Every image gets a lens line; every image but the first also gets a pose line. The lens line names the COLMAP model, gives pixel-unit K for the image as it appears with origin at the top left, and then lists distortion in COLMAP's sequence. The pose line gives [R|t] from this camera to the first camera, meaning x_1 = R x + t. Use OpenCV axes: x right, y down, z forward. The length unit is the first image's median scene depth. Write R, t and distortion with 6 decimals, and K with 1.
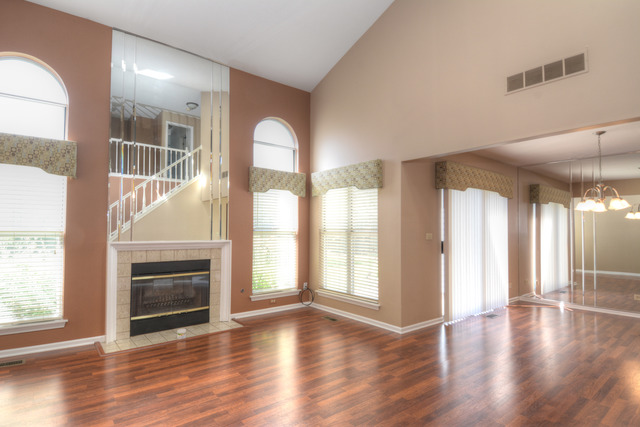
lens RADIAL K [[335.1, 0, 318.6], [0, 335.1, 214.8], [0, 0, 1]] dist [0.019634, -0.022832]
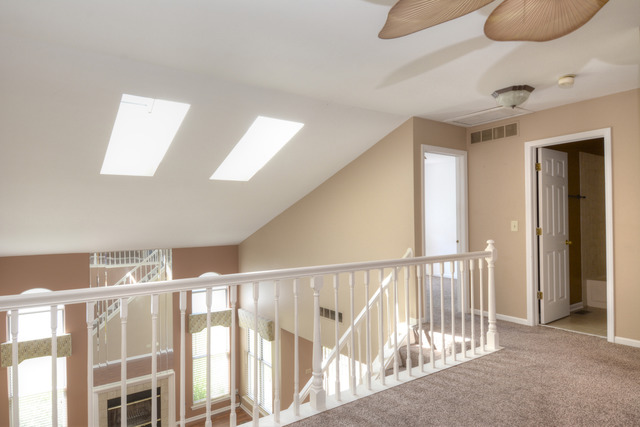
lens RADIAL K [[398.5, 0, 314.6], [0, 398.5, 220.3], [0, 0, 1]] dist [0.043183, -0.009660]
pose [[0.996914, -0.020889, -0.075675, 0.508085], [0.024180, 0.998789, 0.042840, -0.665562], [0.074689, -0.044537, 0.996212, -0.694935]]
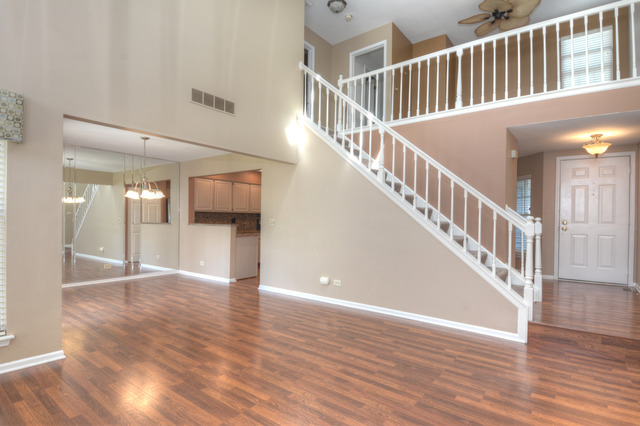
lens RADIAL K [[335.1, 0, 309.4], [0, 335.1, 215.8], [0, 0, 1]] dist [0.019634, -0.022832]
pose [[-0.222564, -0.001516, 0.974917, -0.514352], [-0.056219, 0.998355, -0.011282, 0.027696], [-0.973296, -0.057319, -0.222283, 0.604935]]
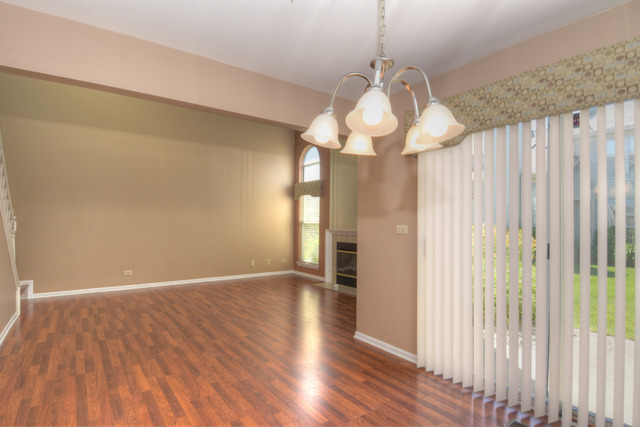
lens RADIAL K [[335.1, 0, 315.0], [0, 335.1, 218.7], [0, 0, 1]] dist [0.019634, -0.022832]
pose [[-0.057010, -0.016263, -0.998241, 1.038961], [0.033955, 0.999257, -0.018219, 0.045339], [0.997796, -0.034934, -0.056415, 0.865634]]
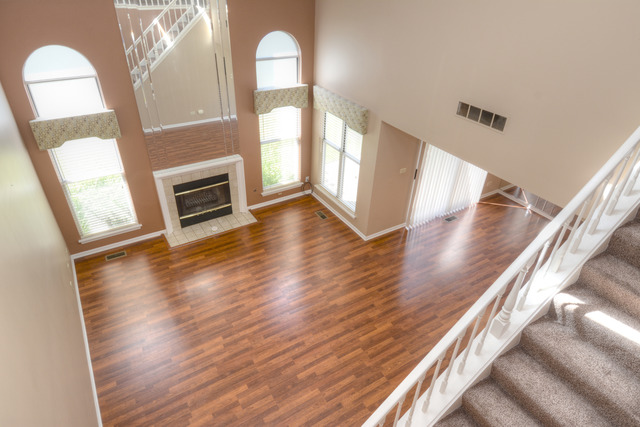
lens RADIAL K [[398.5, 0, 318.9], [0, 398.5, 215.4], [0, 0, 1]] dist [0.043183, -0.009660]
pose [[0.992358, 0.088905, -0.085567, 0.168369], [-0.022759, 0.813428, 0.581220, -0.637501], [0.121276, -0.574831, 0.809235, -0.290211]]
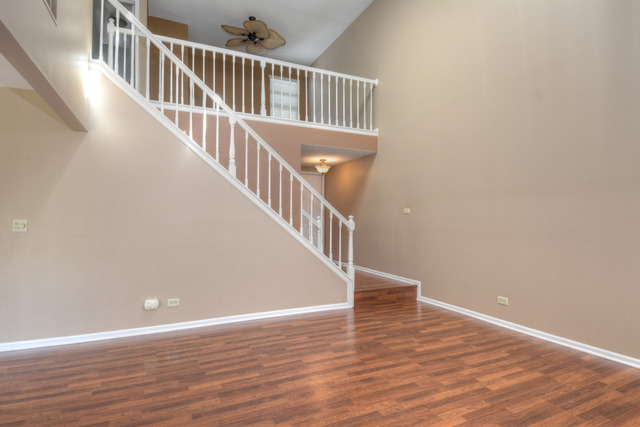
lens RADIAL K [[335.1, 0, 314.8], [0, 335.1, 221.1], [0, 0, 1]] dist [0.019634, -0.022832]
pose [[-0.970271, -0.008367, 0.241877, -0.019084], [-0.017115, 0.999272, -0.034087, 0.047200], [-0.241416, -0.037213, -0.969708, 0.997367]]
